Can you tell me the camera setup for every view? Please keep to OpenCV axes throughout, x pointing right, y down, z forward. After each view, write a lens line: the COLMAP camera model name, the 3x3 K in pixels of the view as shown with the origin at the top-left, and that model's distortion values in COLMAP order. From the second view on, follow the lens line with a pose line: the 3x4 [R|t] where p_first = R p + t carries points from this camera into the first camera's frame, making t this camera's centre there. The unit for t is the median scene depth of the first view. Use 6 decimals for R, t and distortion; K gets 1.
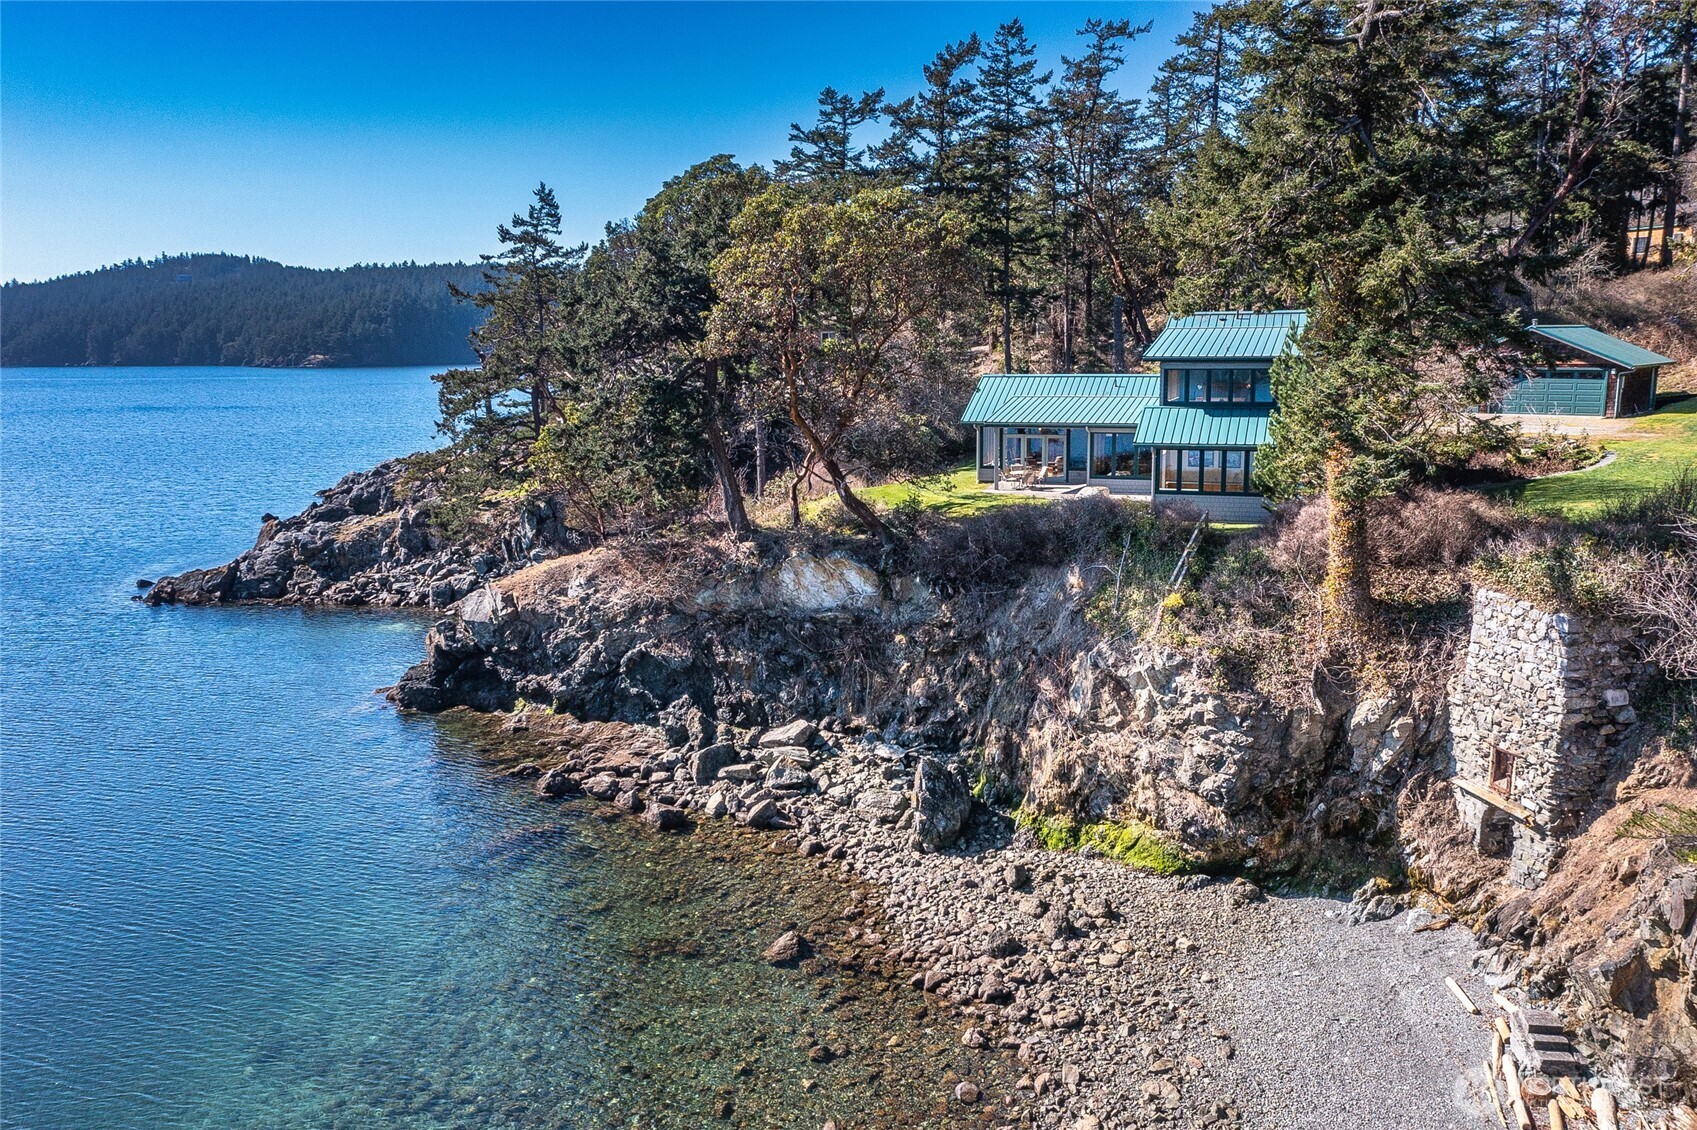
lens RADIAL K [[1338.6, 0, 848.5], [0, 1338.6, 565.0], [0, 0, 1]] dist [-0.021583, 0.034964]
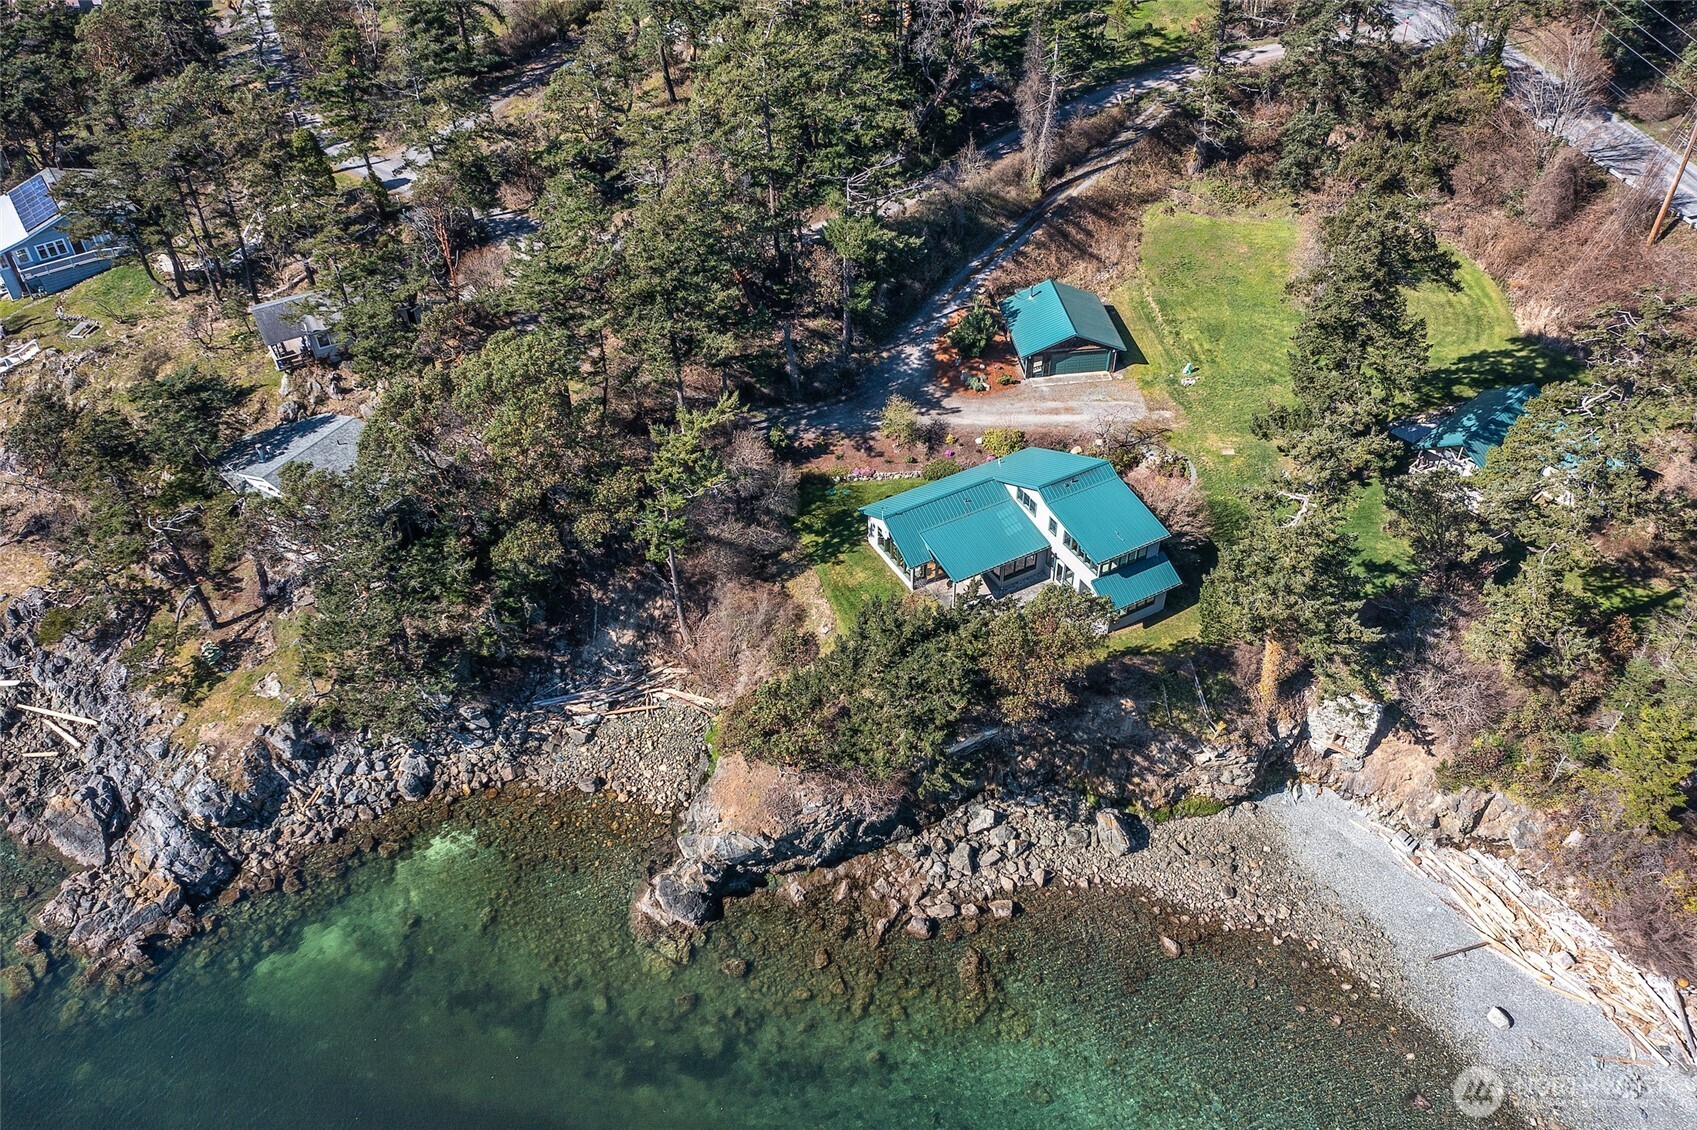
lens RADIAL K [[1375.4, 0, 848.5], [0, 1375.4, 565.0], [0, 0, 1]] dist [-0.062407, 0.144909]
pose [[0.646690, -0.496453, 0.579074, -1.431323], [0.129055, 0.819460, 0.558417, -1.635498], [-0.751756, -0.286391, 0.594006, 0.175392]]
